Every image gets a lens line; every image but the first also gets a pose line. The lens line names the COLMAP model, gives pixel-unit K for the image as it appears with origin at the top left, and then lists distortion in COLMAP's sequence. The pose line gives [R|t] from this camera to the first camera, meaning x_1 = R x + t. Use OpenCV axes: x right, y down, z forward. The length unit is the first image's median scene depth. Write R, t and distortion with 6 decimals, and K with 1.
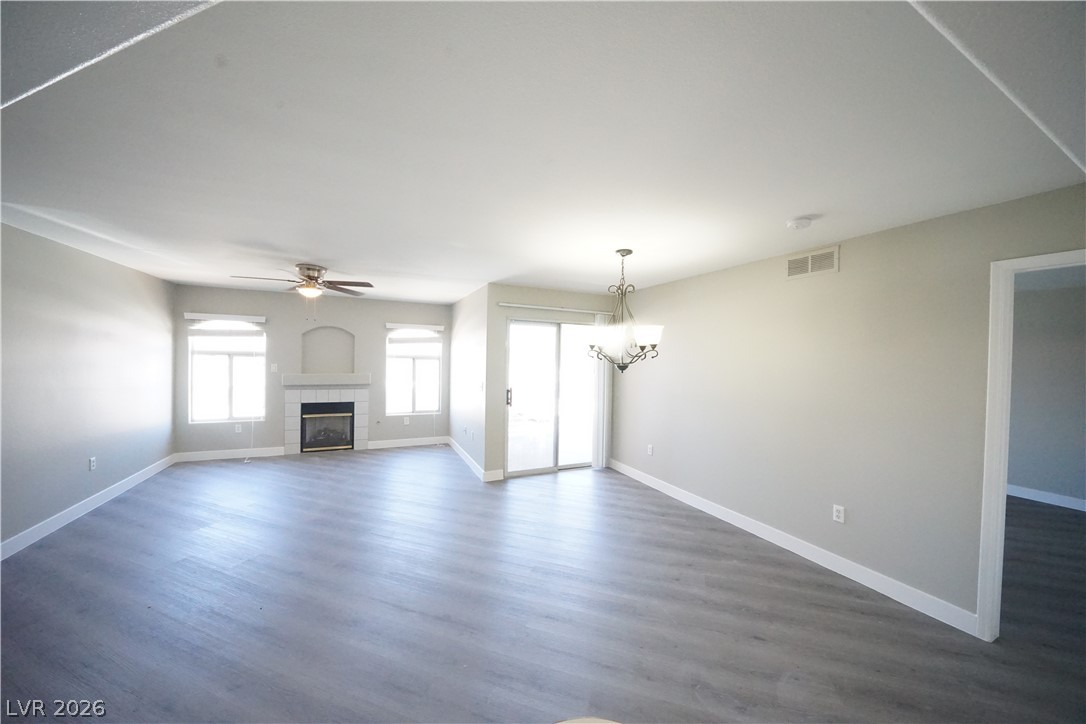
lens RADIAL K [[374.6, 0, 543.2], [0, 374.6, 361.3], [0, 0, 1]] dist [-0.024228, 0.001707]
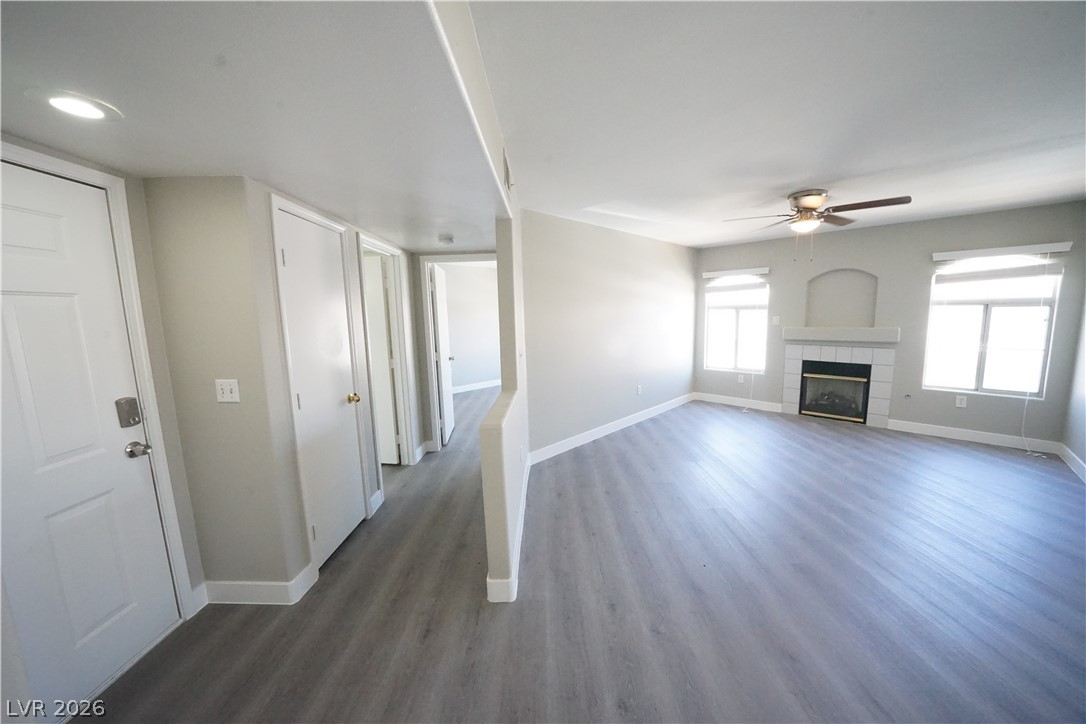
lens RADIAL K [[374.6, 0, 544.8], [0, 374.6, 361.7], [0, 0, 1]] dist [-0.024228, 0.001707]
pose [[0.327365, 0.093166, -0.940294, -0.016935], [0.019741, 0.994236, 0.105384, 0.011662], [0.944692, -0.053061, 0.323639, 0.142786]]
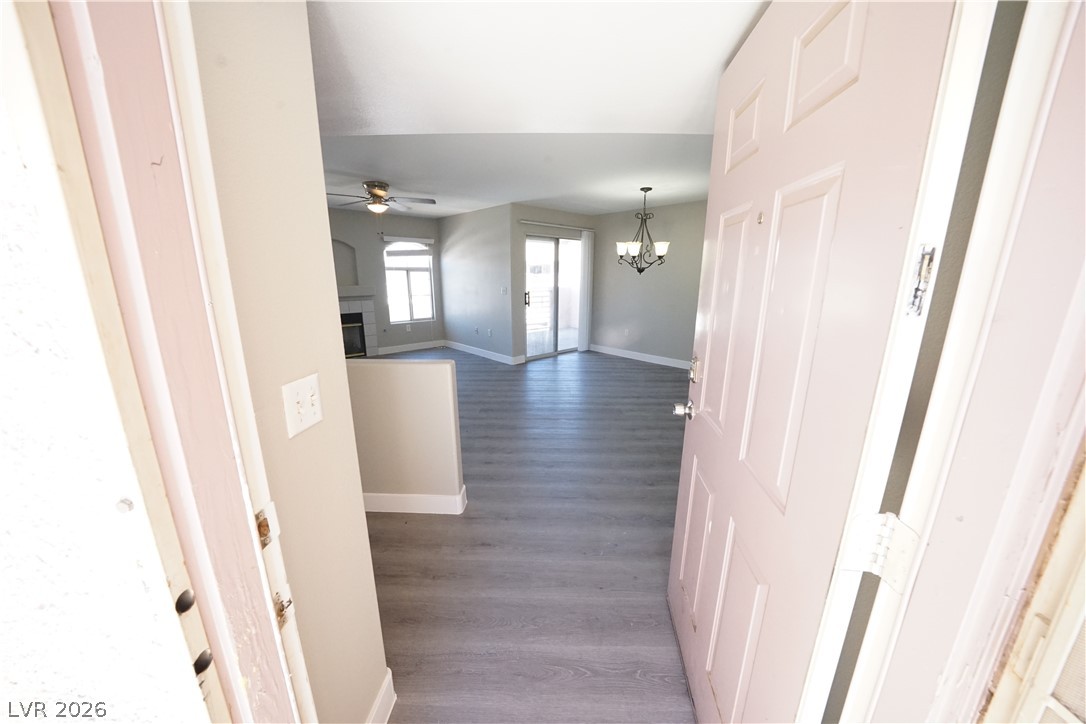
lens RADIAL K [[374.6, 0, 543.2], [0, 374.6, 362.2], [0, 0, 1]] dist [-0.024228, 0.001707]
pose [[0.952373, -0.086440, 0.292428, -0.417343], [0.018500, 0.973593, 0.227539, 0.016302], [-0.304374, -0.211292, 0.928823, -0.235248]]
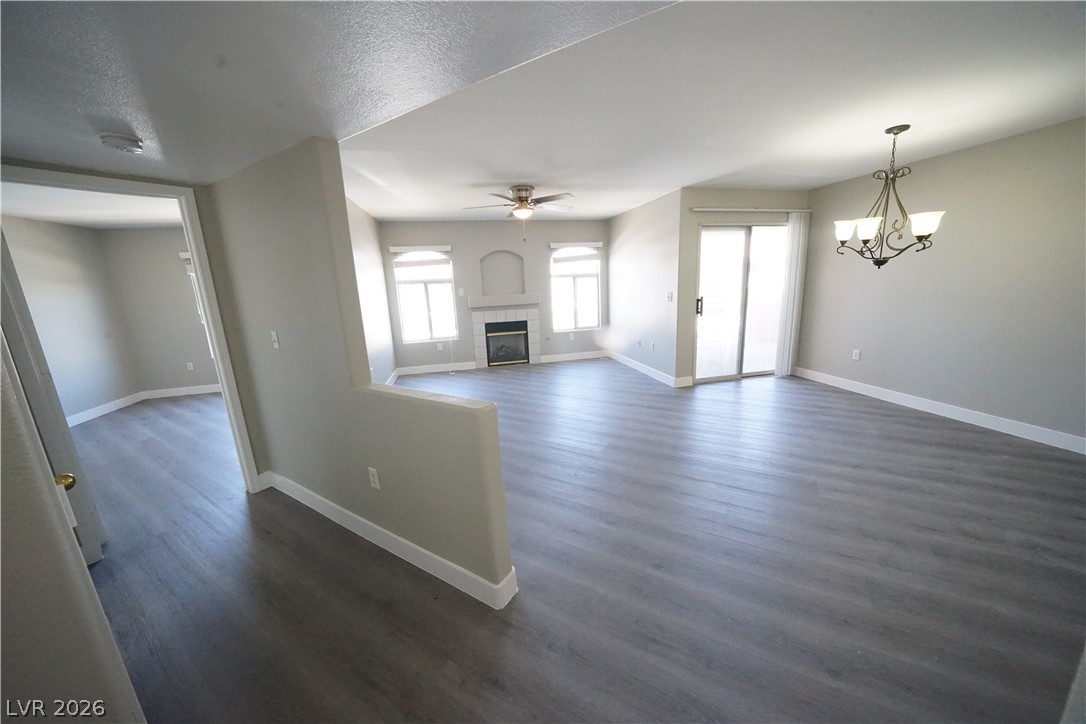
lens RADIAL K [[374.6, 0, 544.1], [0, 374.6, 361.3], [0, 0, 1]] dist [-0.024228, 0.001707]
pose [[0.975233, -0.016290, -0.220577, -0.272210], [0.060698, 0.978707, 0.196084, 0.017492], [0.212686, -0.204616, 0.955456, -0.075722]]
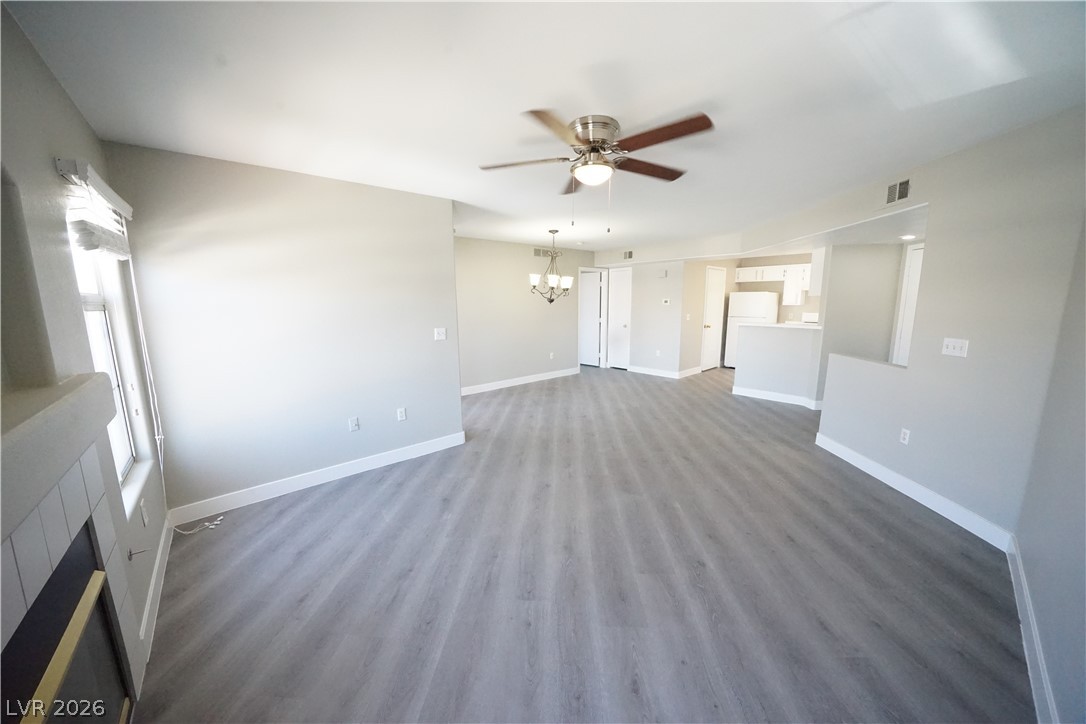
lens RADIAL K [[374.6, 0, 538.6], [0, 374.6, 365.3], [0, 0, 1]] dist [-0.024228, 0.001707]
pose [[-0.267669, -0.180495, 0.946454, -0.944765], [0.014389, 0.981439, 0.191236, -0.015102], [-0.963403, 0.064807, -0.260104, 0.998405]]
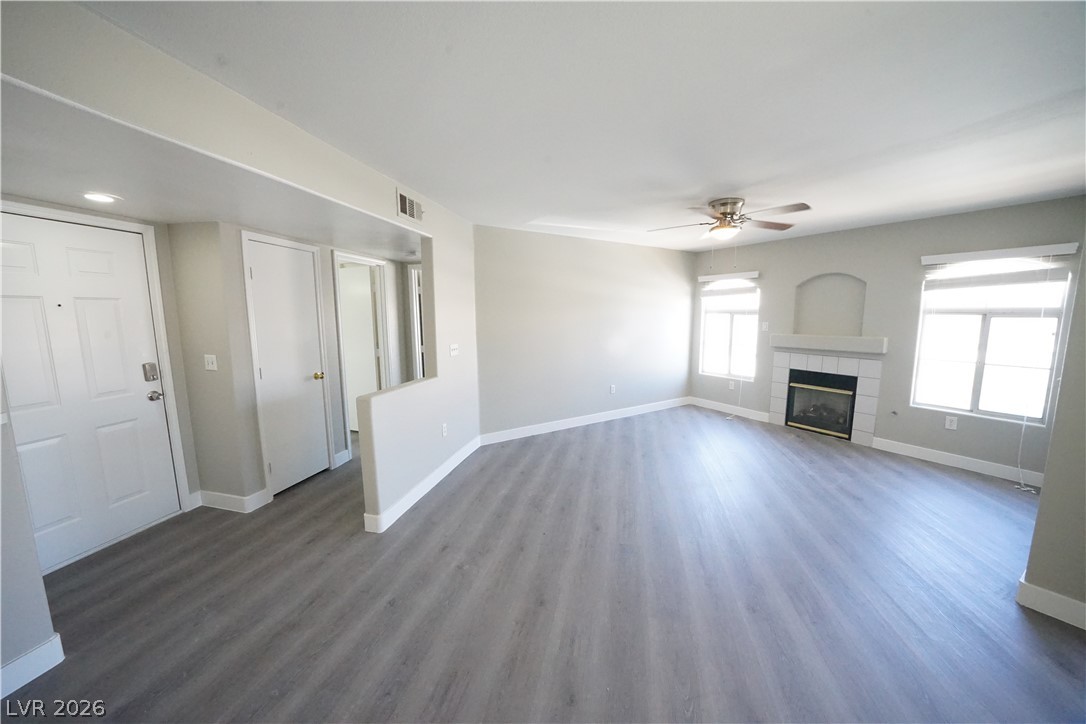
lens RADIAL K [[374.6, 0, 544.4], [0, 374.6, 360.9], [0, 0, 1]] dist [-0.024228, 0.001707]
pose [[0.116019, 0.103307, -0.987860, 0.144182], [-0.004643, 0.994622, 0.103468, 0.010937], [0.993236, -0.007418, 0.115874, 0.400772]]
